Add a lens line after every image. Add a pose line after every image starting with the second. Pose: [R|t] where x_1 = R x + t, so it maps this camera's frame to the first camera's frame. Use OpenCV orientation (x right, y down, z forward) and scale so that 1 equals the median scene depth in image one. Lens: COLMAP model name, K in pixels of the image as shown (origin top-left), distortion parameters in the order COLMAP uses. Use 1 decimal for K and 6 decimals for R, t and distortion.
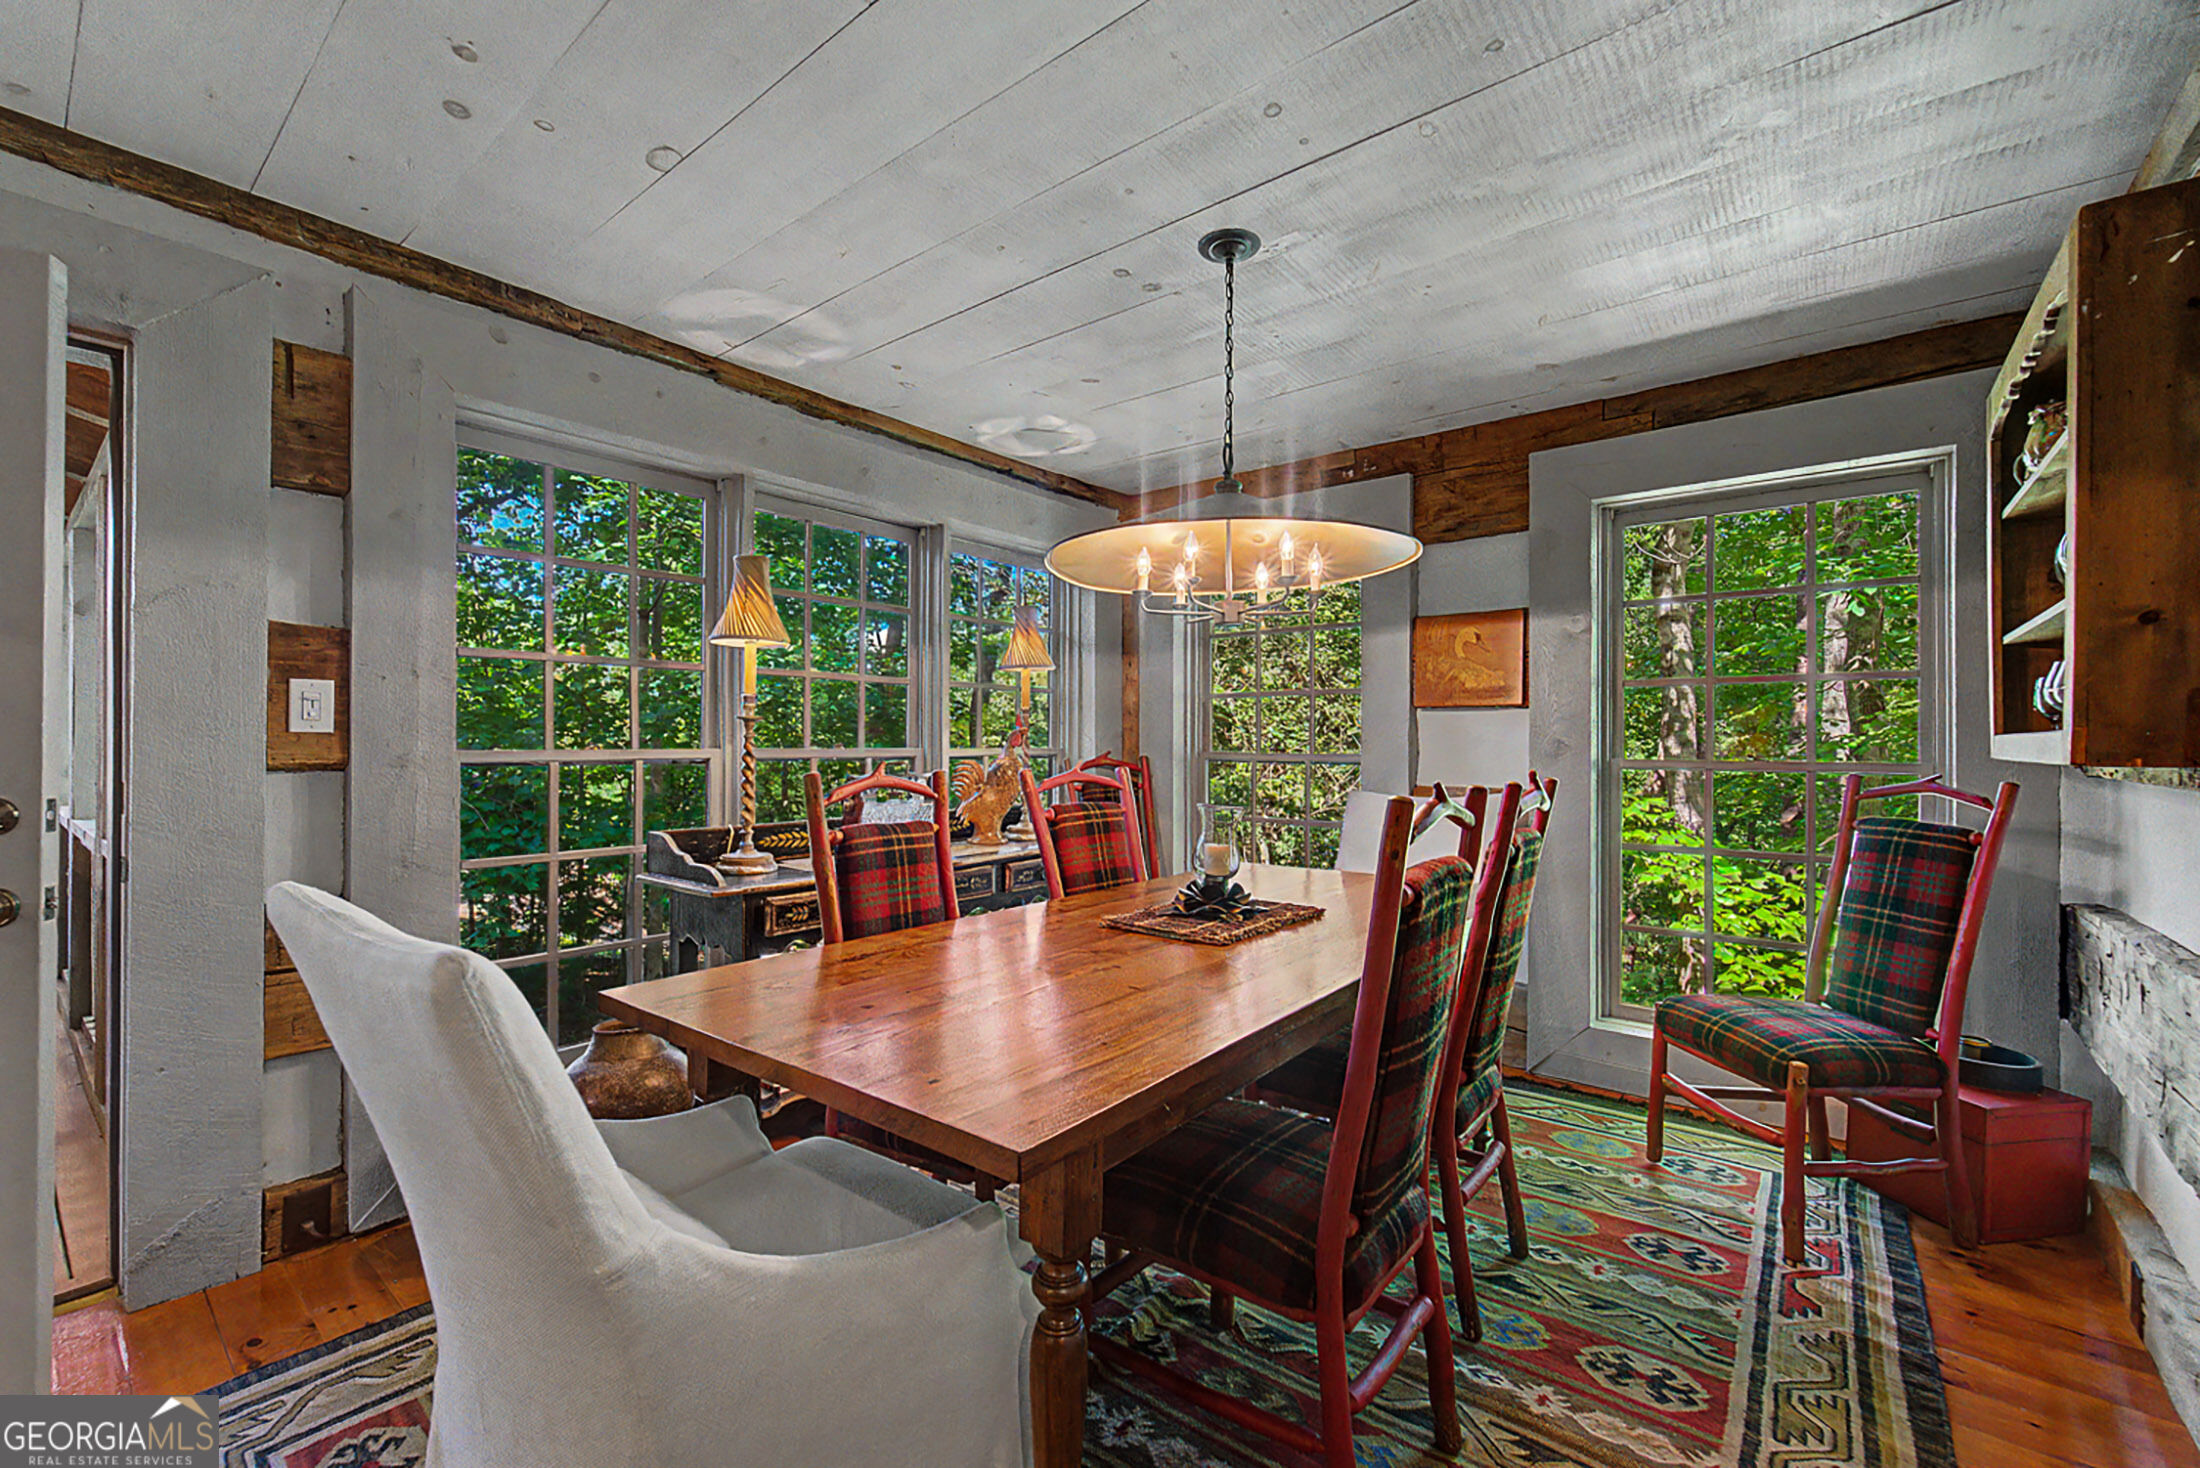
lens RADIAL K [[886.9, 0, 1104.0], [0, 886.9, 745.3], [0, 0, 1]] dist [-0.001340, -0.000367]
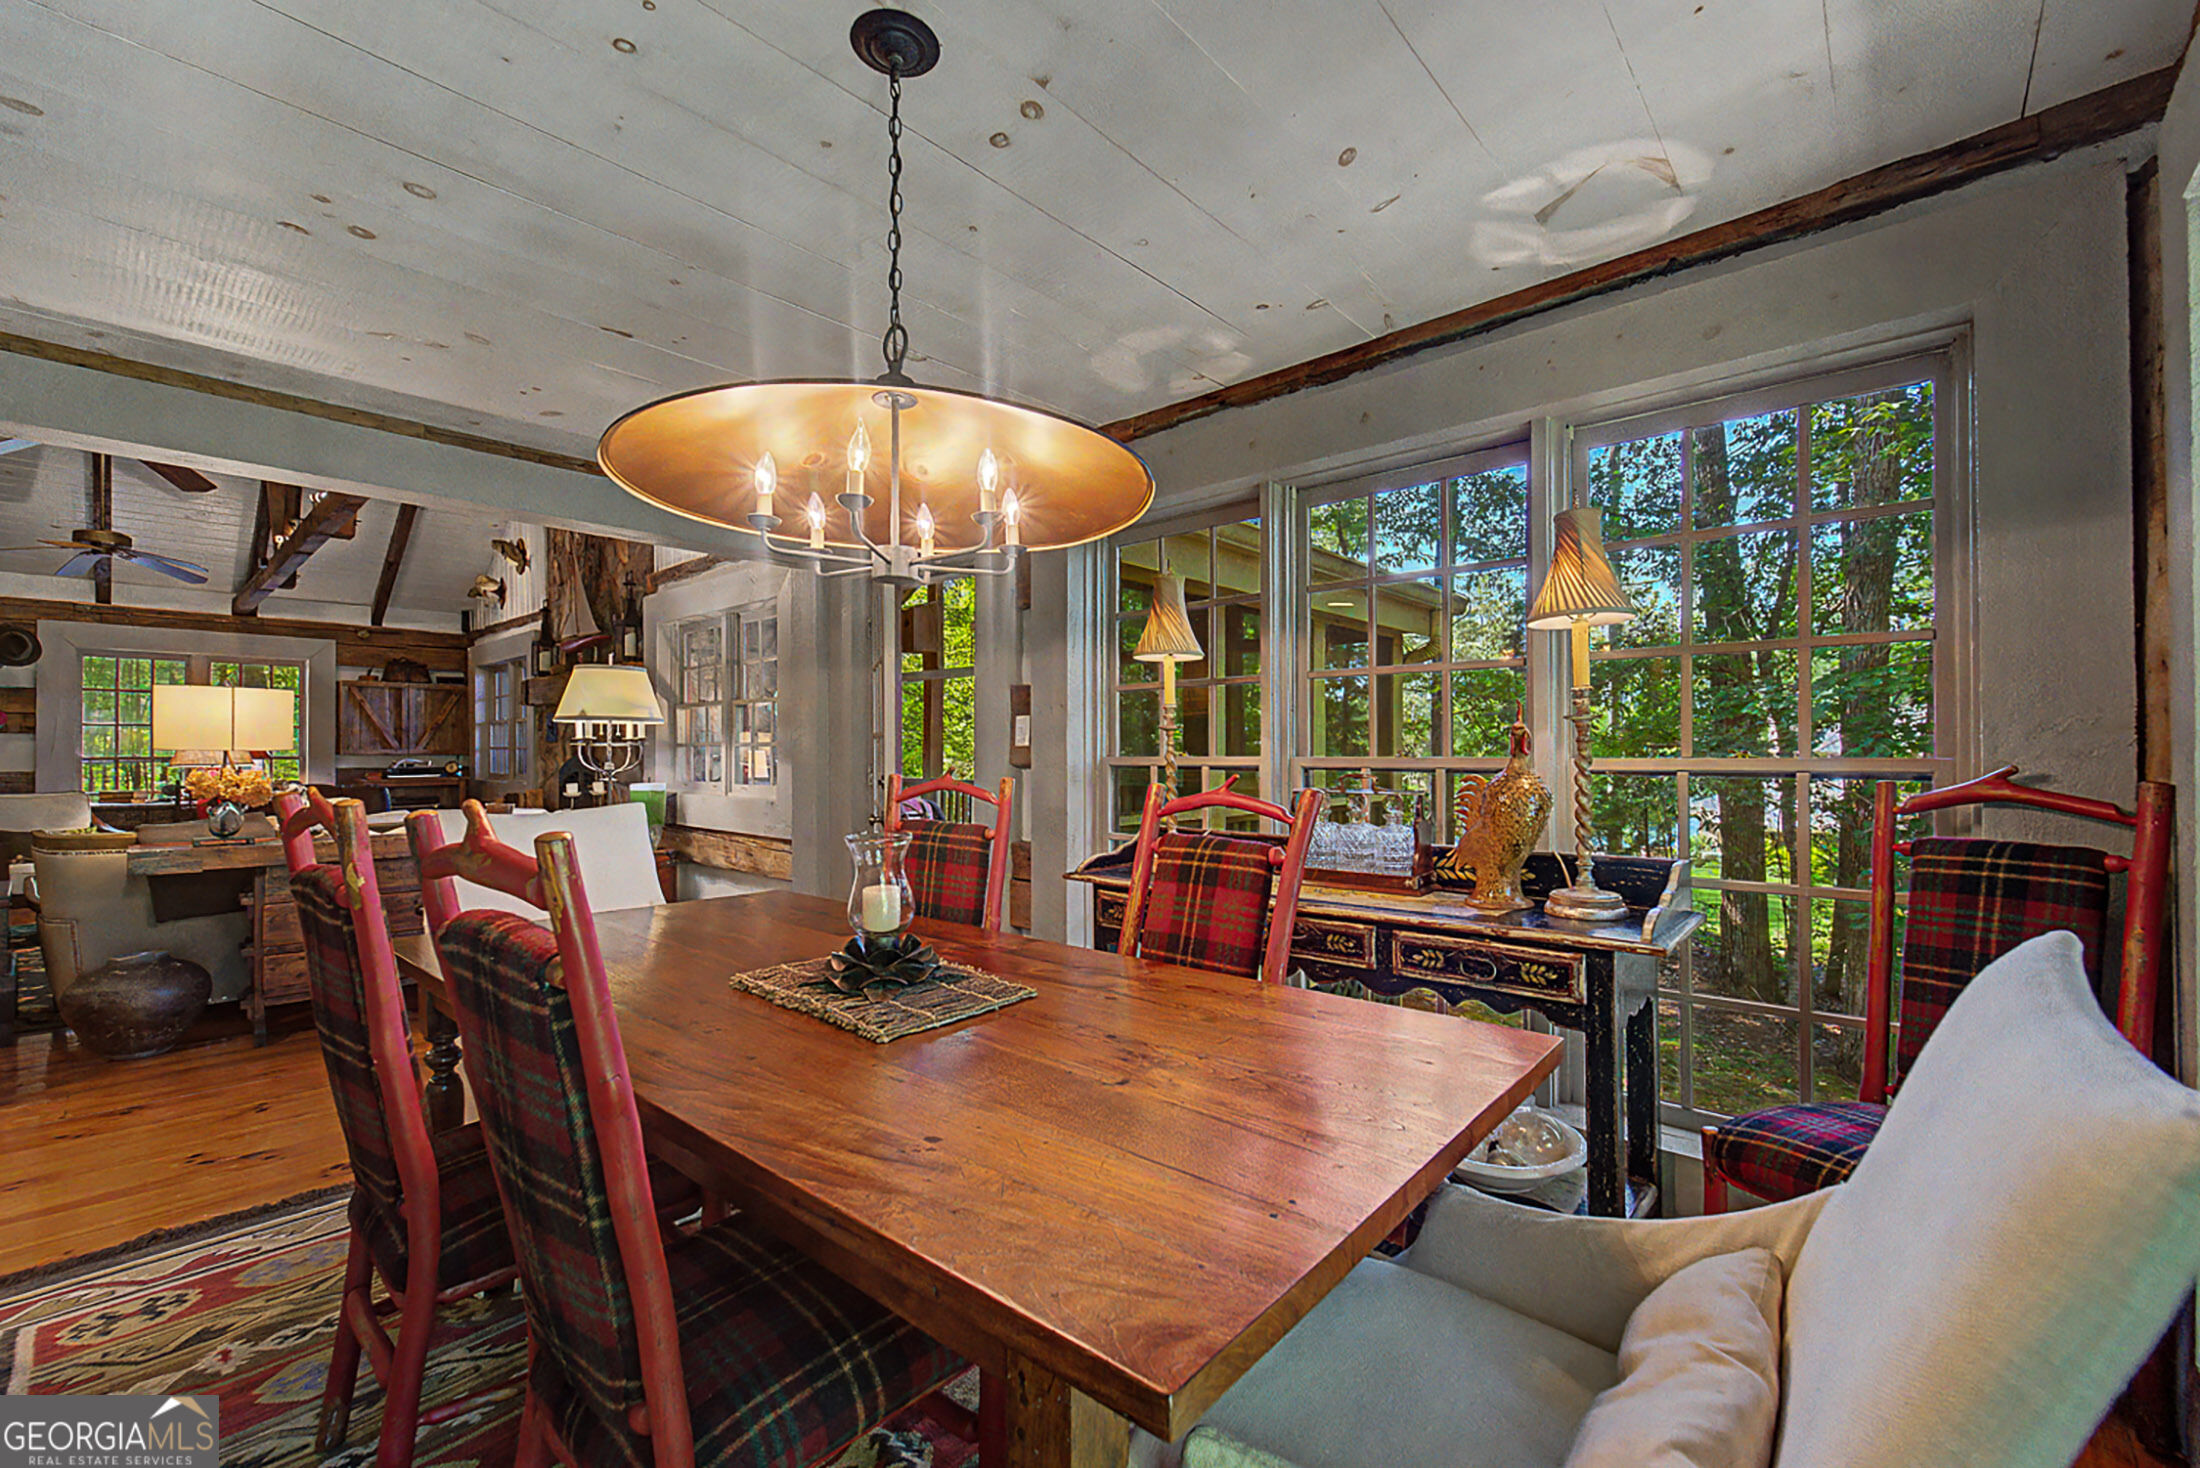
lens RADIAL K [[926.6, 0, 1095.6], [0, 926.6, 760.8], [0, 0, 1]] dist [-0.010488, -0.000197]
pose [[-0.072646, 0.004956, -0.997345, 0.693443], [-0.004014, 0.999978, 0.005262, 0.001132], [0.997350, 0.004386, -0.072625, 0.958801]]
